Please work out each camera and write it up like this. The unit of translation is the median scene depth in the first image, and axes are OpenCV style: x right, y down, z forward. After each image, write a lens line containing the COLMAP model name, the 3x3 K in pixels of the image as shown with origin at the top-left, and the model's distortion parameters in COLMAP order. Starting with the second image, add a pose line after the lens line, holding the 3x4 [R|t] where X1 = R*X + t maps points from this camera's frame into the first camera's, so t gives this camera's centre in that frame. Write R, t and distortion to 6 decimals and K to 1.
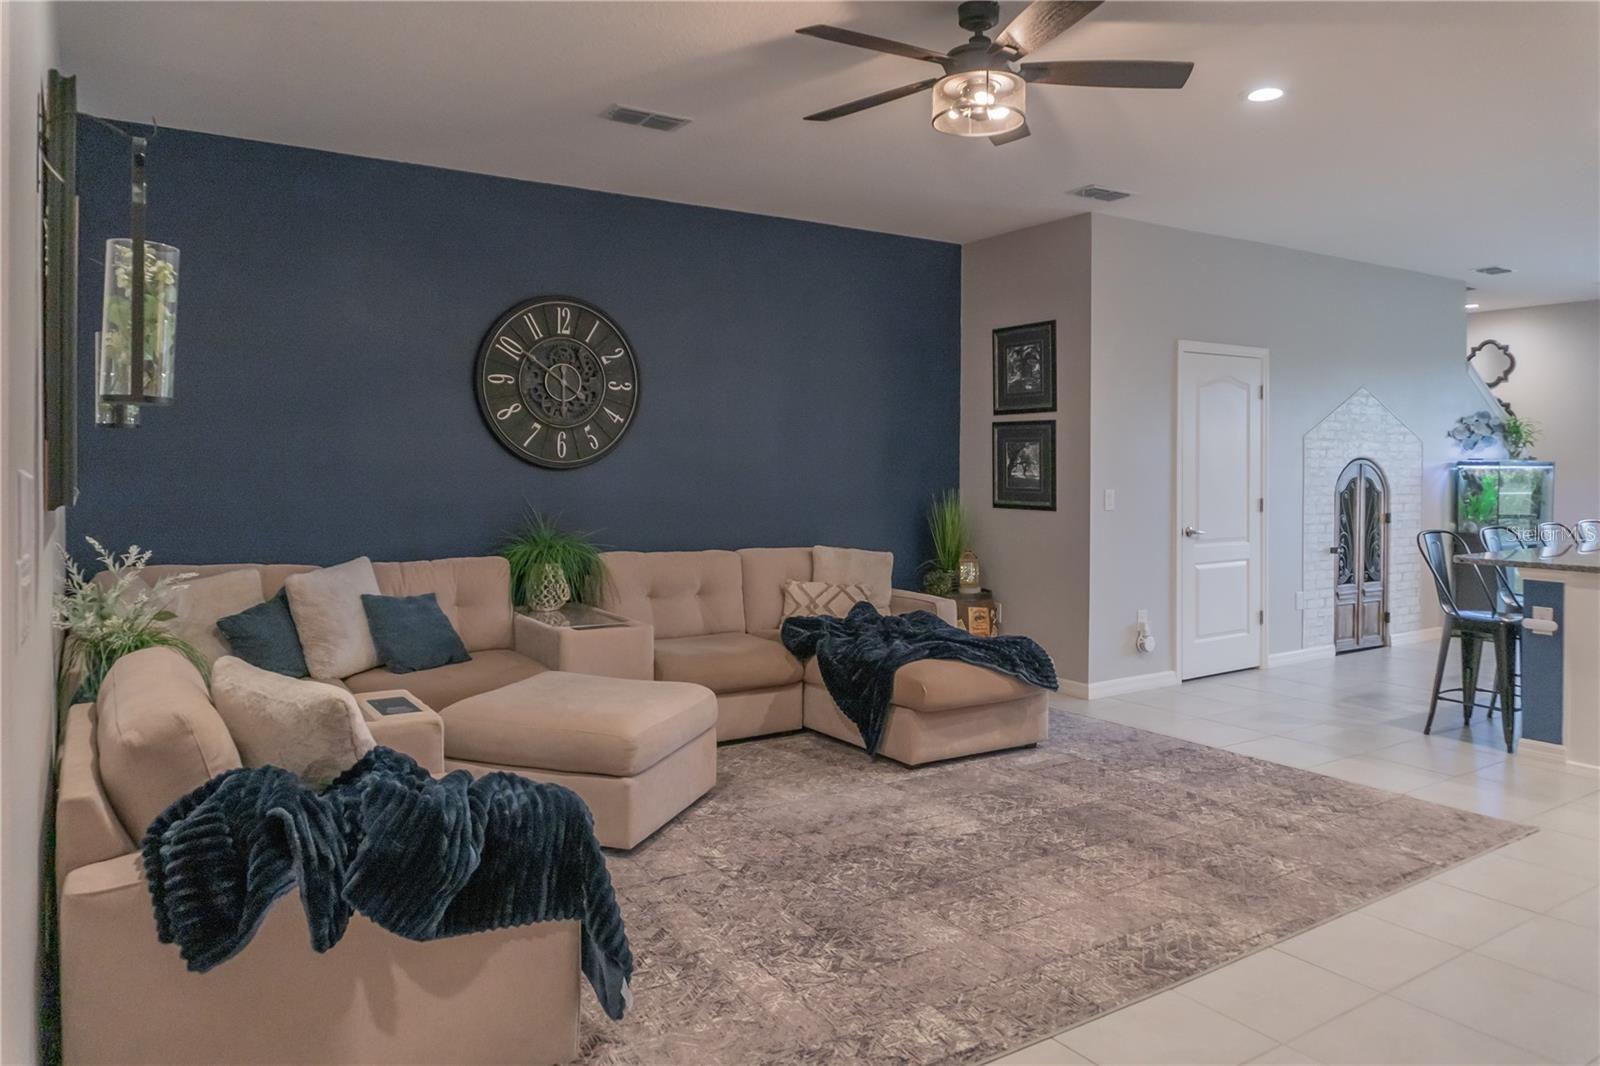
lens RADIAL K [[1079.2, 0, 811.2], [0, 1079.2, 481.5], [0, 0, 1]] dist [-0.020910, 0.006928]
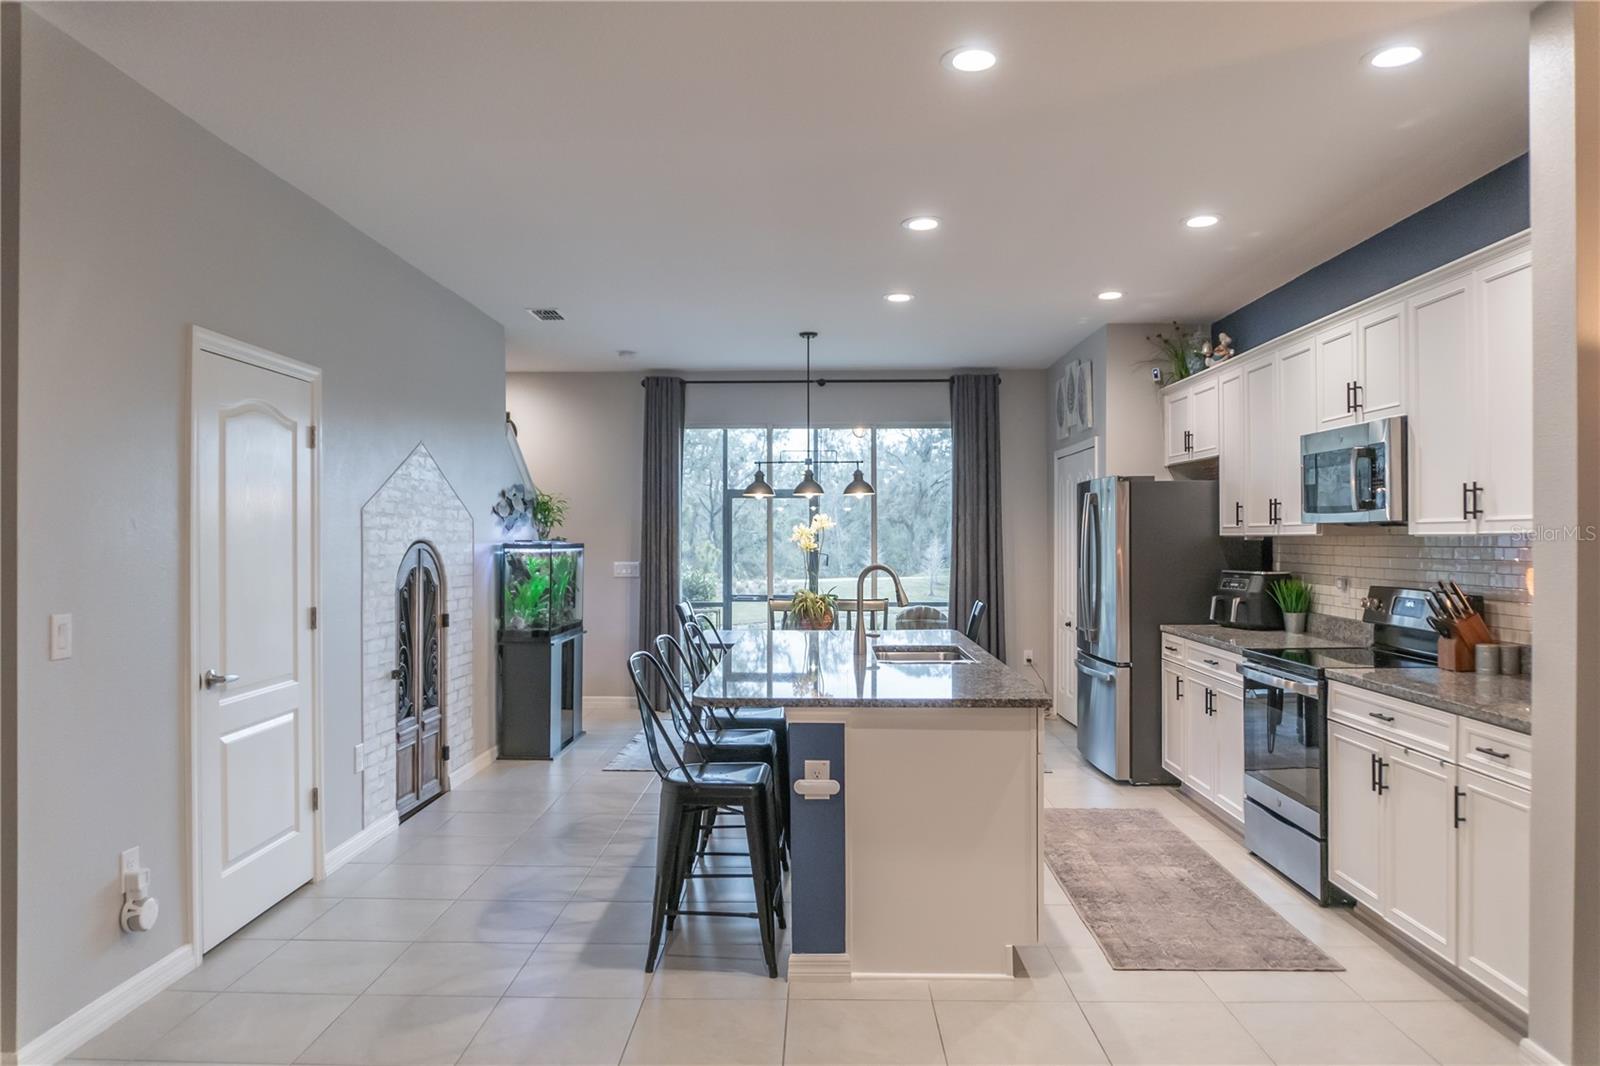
lens RADIAL K [[1079.2, 0, 799.0], [0, 1079.2, 531.2], [0, 0, 1]] dist [-0.020910, 0.006928]
pose [[0.567573, 0.003479, 0.823316, 0.088401], [0.014955, 0.999783, -0.014534, -0.020368], [-0.823187, 0.020562, 0.567398, 0.554792]]
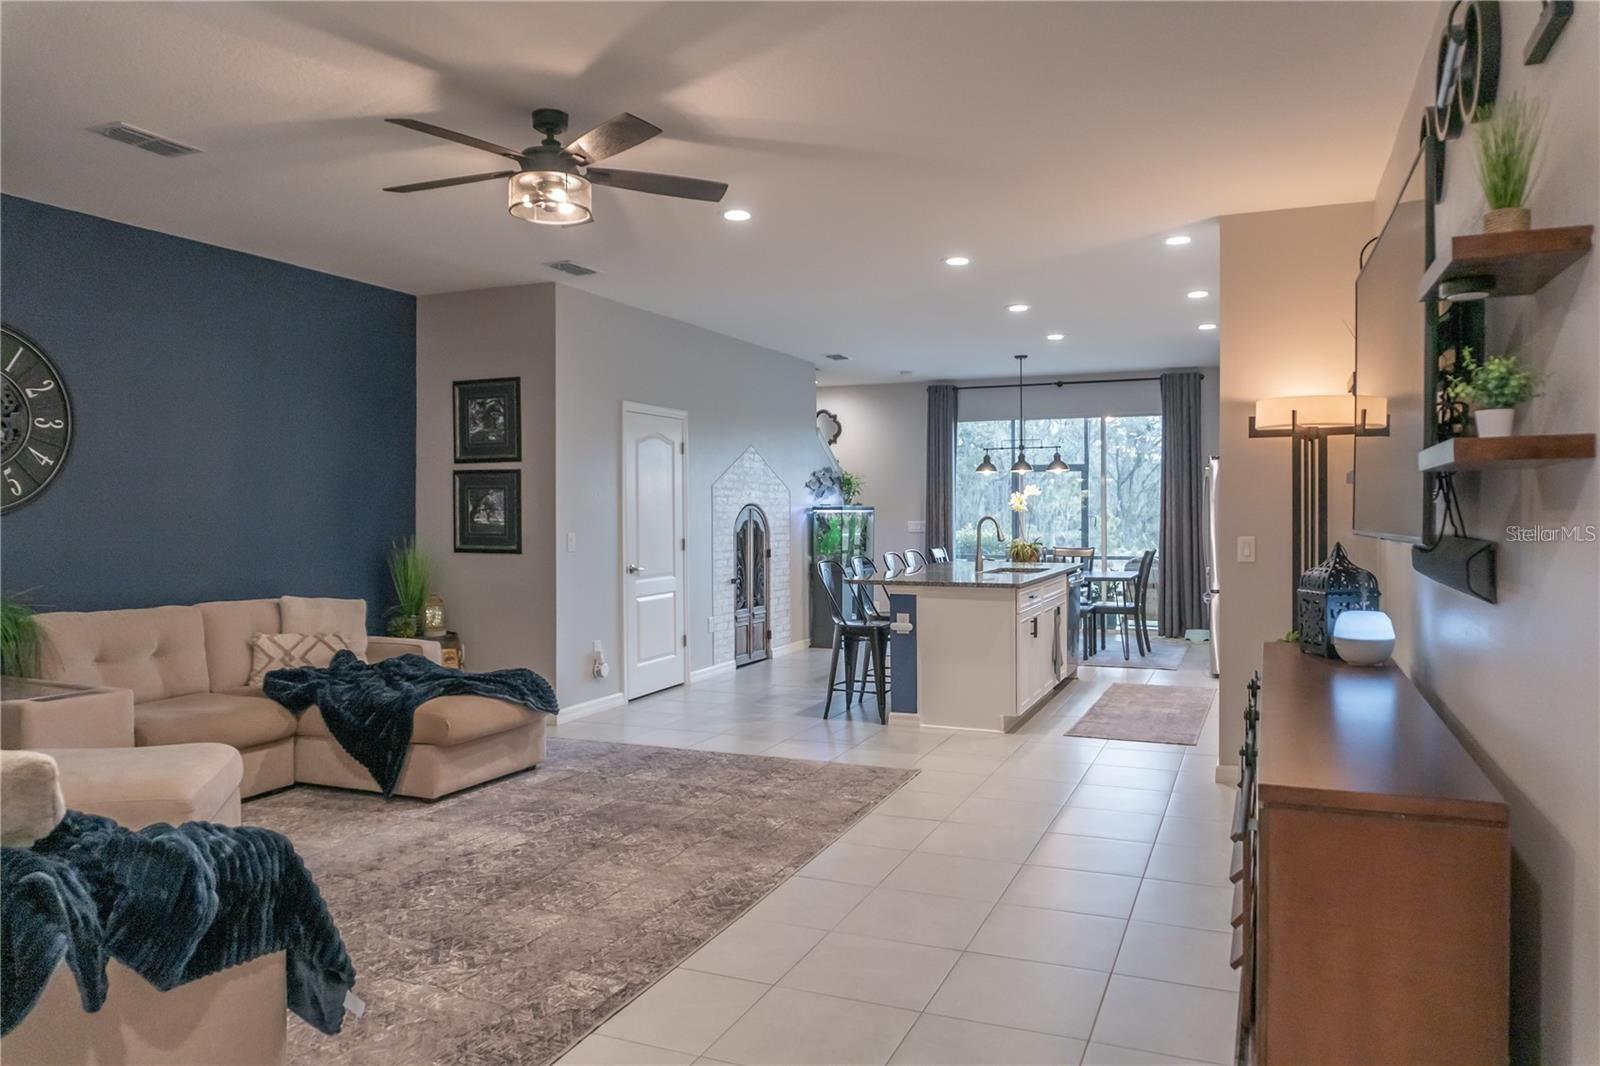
lens RADIAL K [[1079.2, 0, 810.2], [0, 1079.2, 505.7], [0, 0, 1]] dist [-0.020910, 0.006928]
pose [[0.828551, -0.002459, 0.559909, -0.165969], [0.013849, 0.999774, -0.016102, 0.000710], [-0.559743, 0.021096, 0.828398, -0.066575]]
